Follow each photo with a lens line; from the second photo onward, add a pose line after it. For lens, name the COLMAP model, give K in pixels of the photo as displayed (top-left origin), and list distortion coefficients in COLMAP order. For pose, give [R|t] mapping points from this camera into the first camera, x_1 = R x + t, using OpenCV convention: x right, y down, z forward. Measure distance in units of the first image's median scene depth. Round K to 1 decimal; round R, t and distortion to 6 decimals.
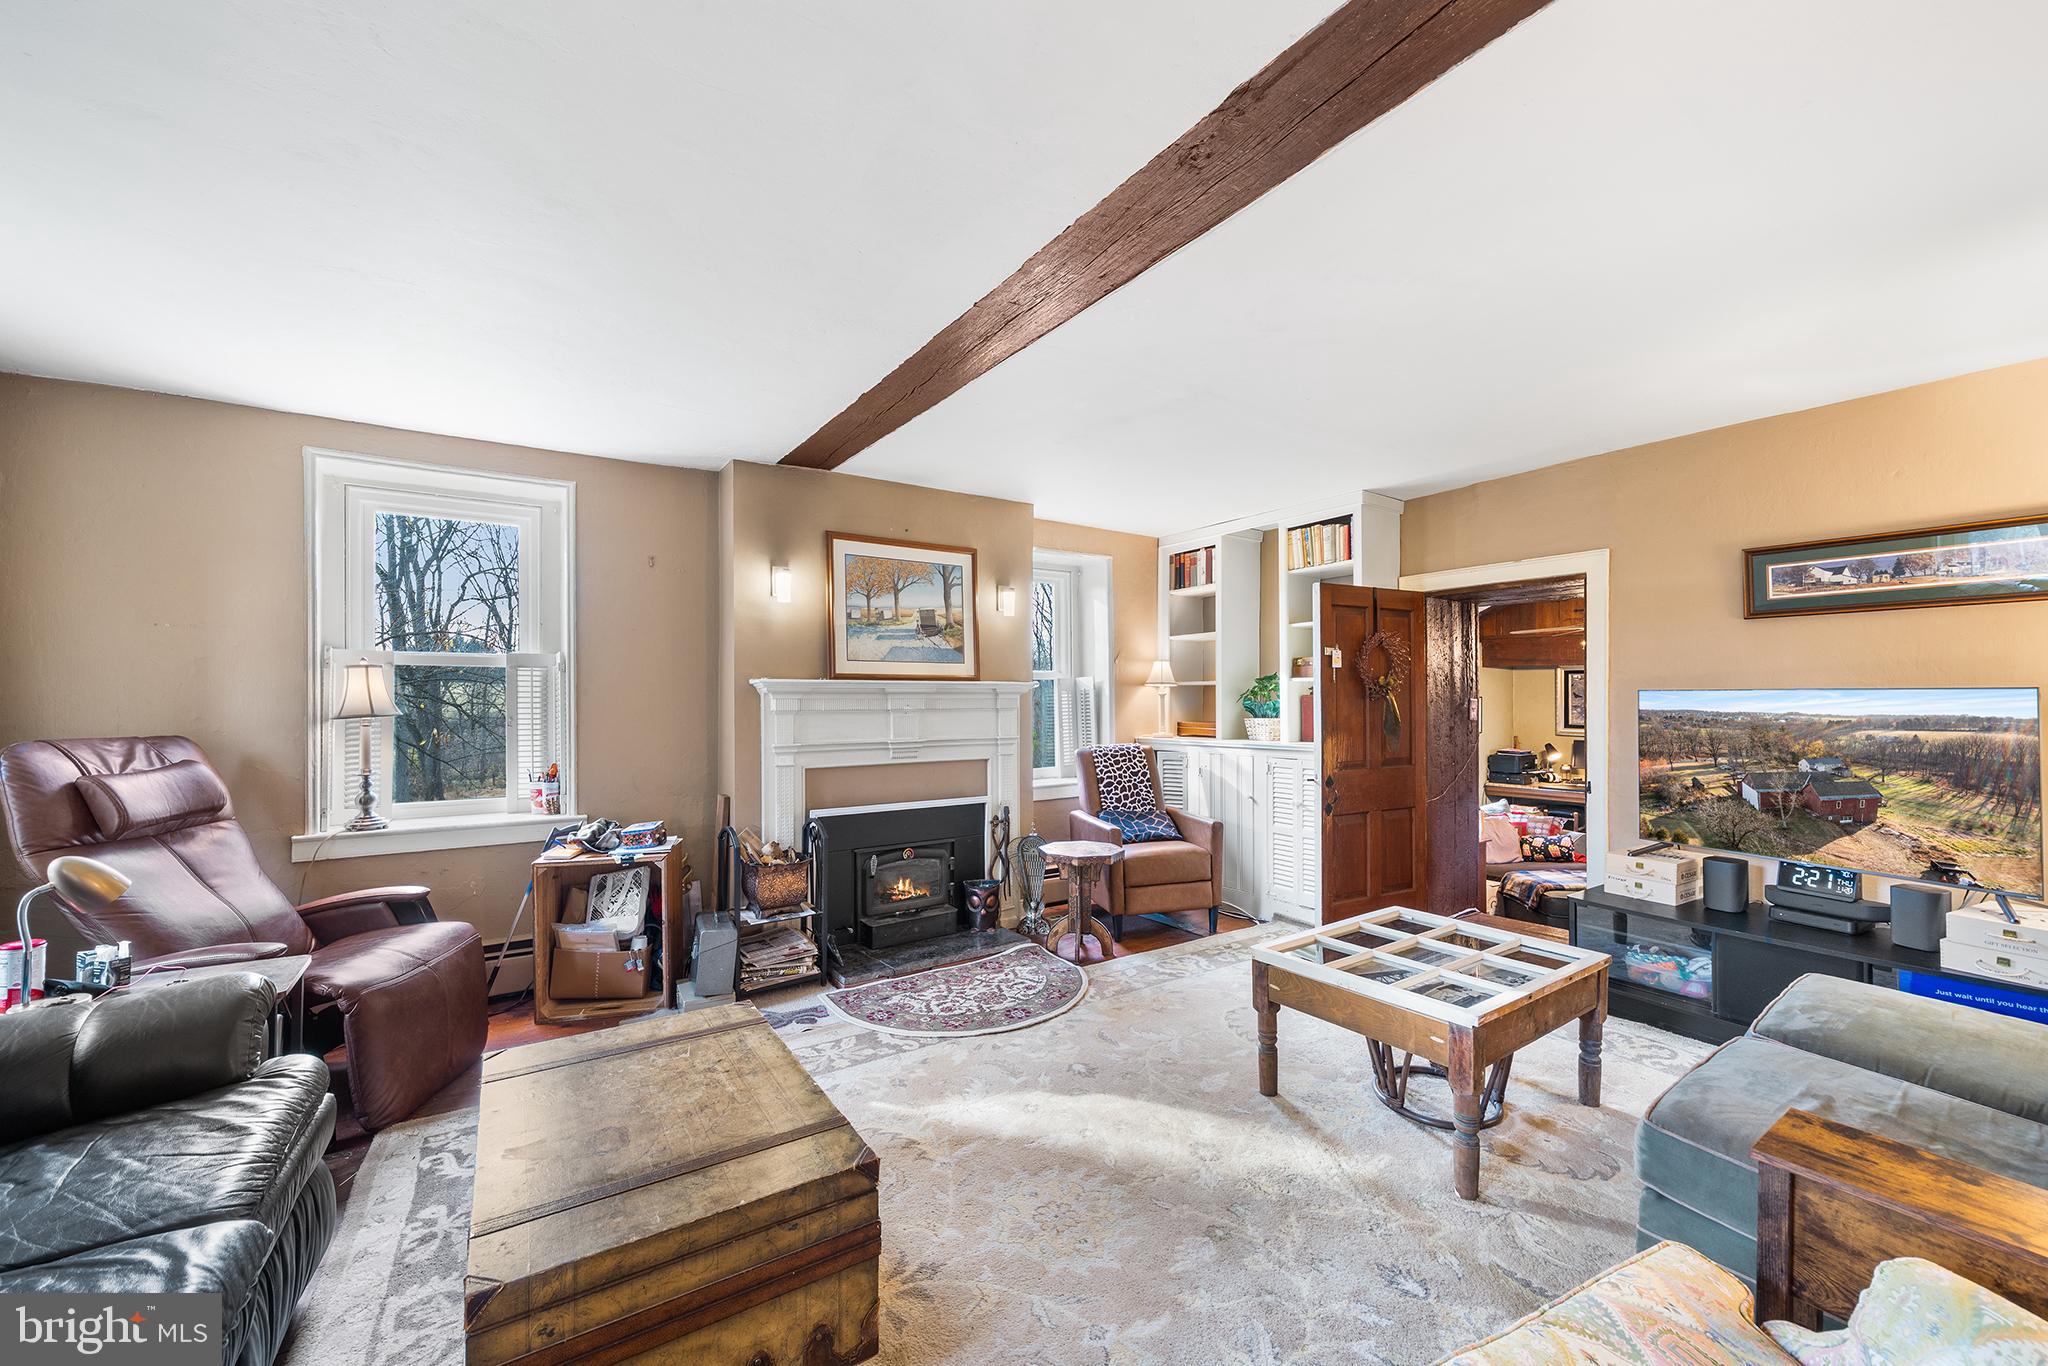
lens RADIAL K [[770.7, 0, 1033.1], [0, 770.7, 695.5], [0, 0, 1]] dist [-0.000495, -0.000598]
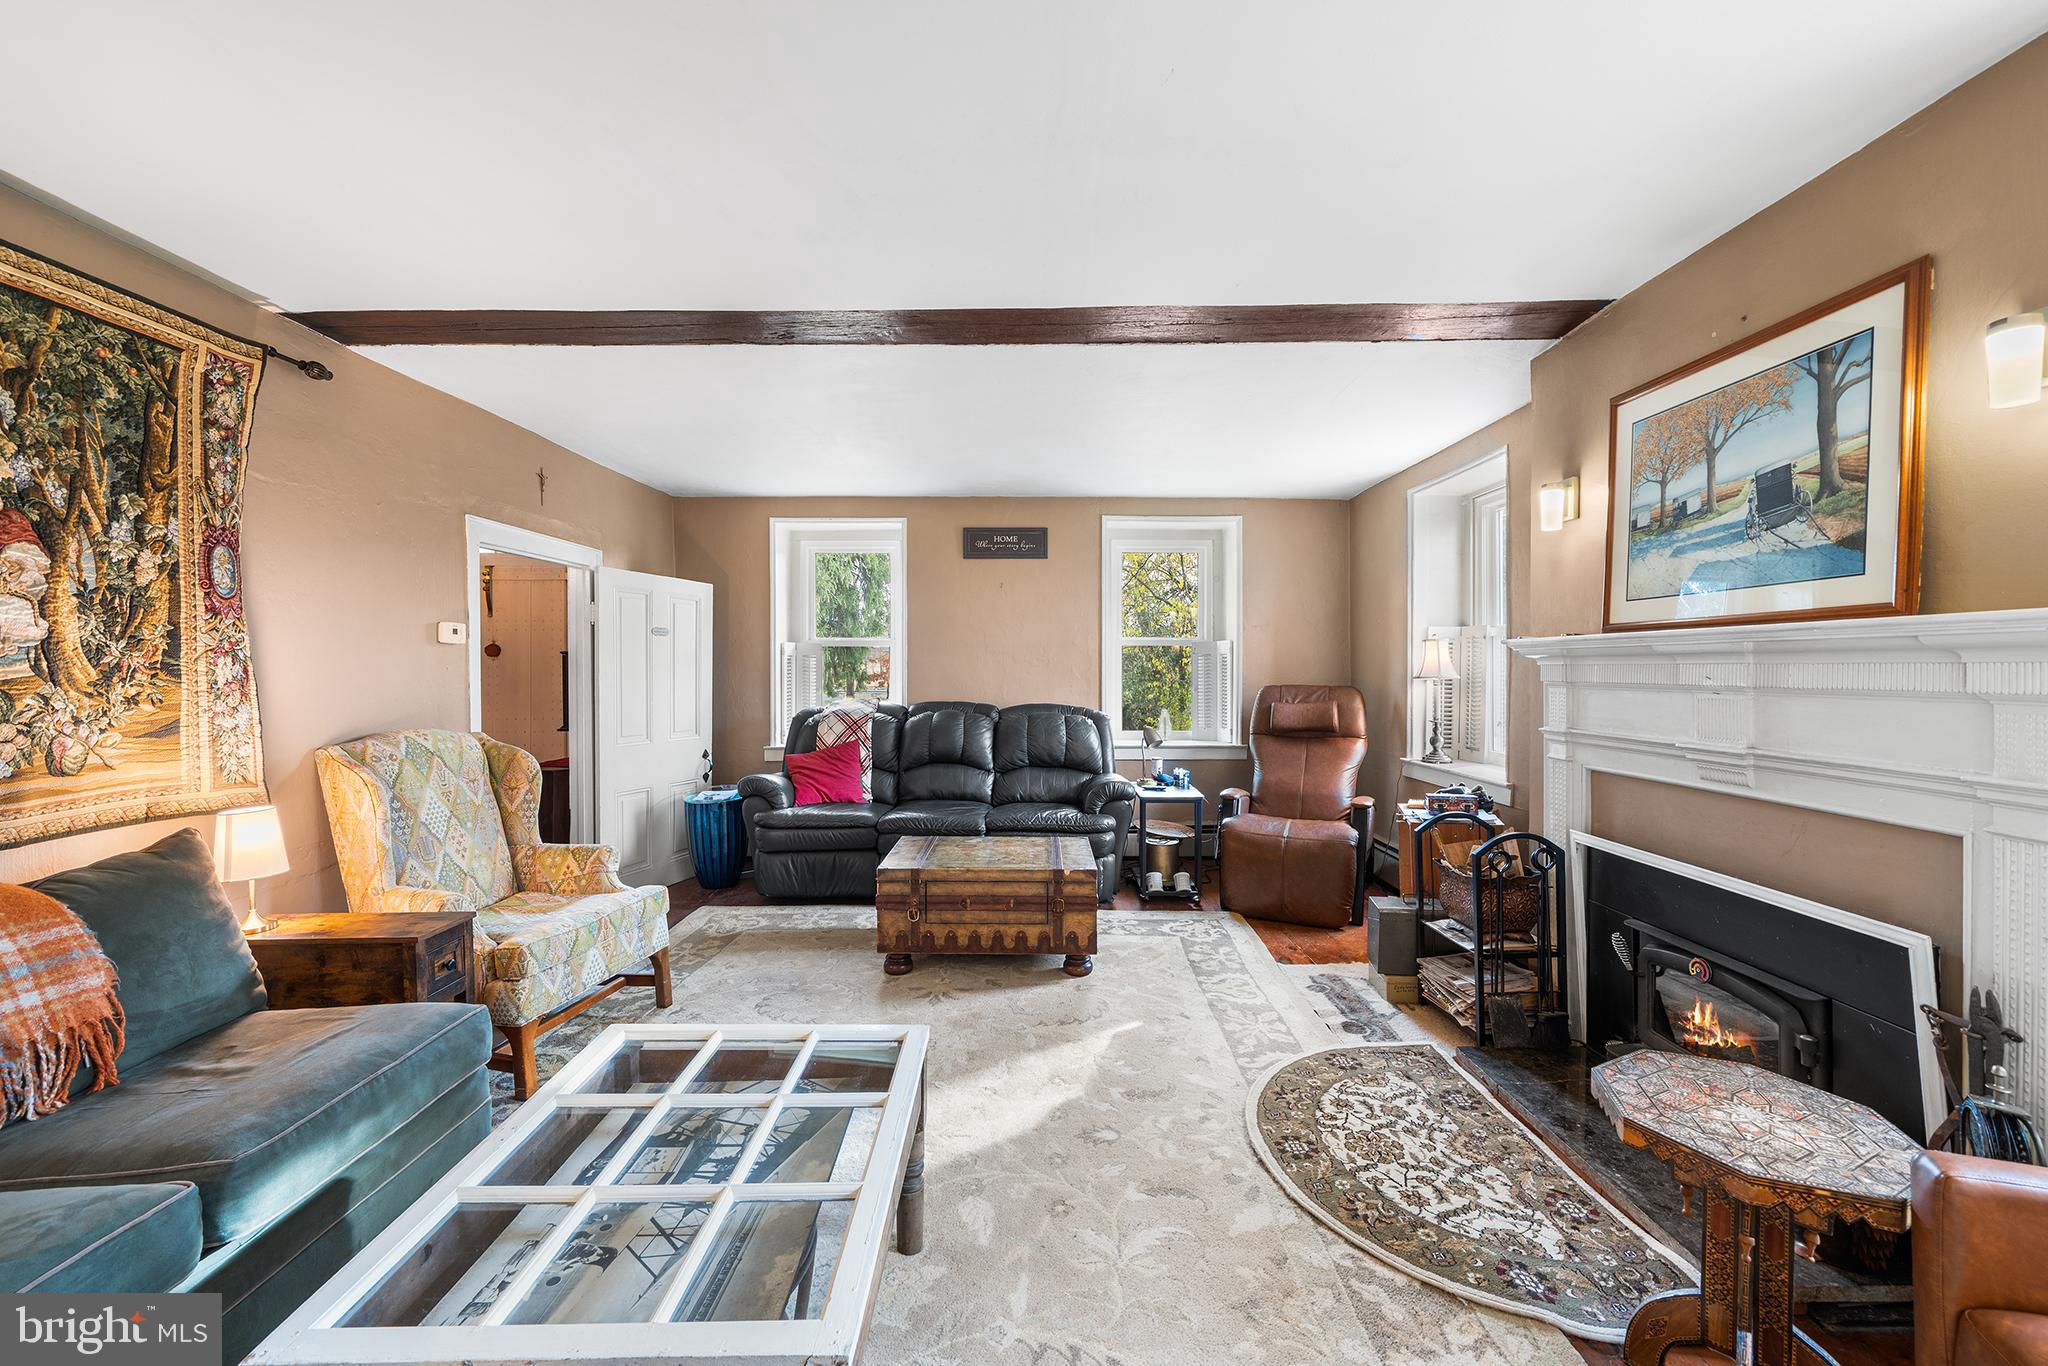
lens RADIAL K [[770.7, 0, 1030.4], [0, 770.7, 674.6], [0, 0, 1]] dist [-0.000495, -0.000598]
pose [[-0.545501, 0.010857, -0.838040, 0.514649], [0.005124, 0.999941, 0.009619, 0.004035], [0.838095, 0.000953, -0.545524, 0.929775]]
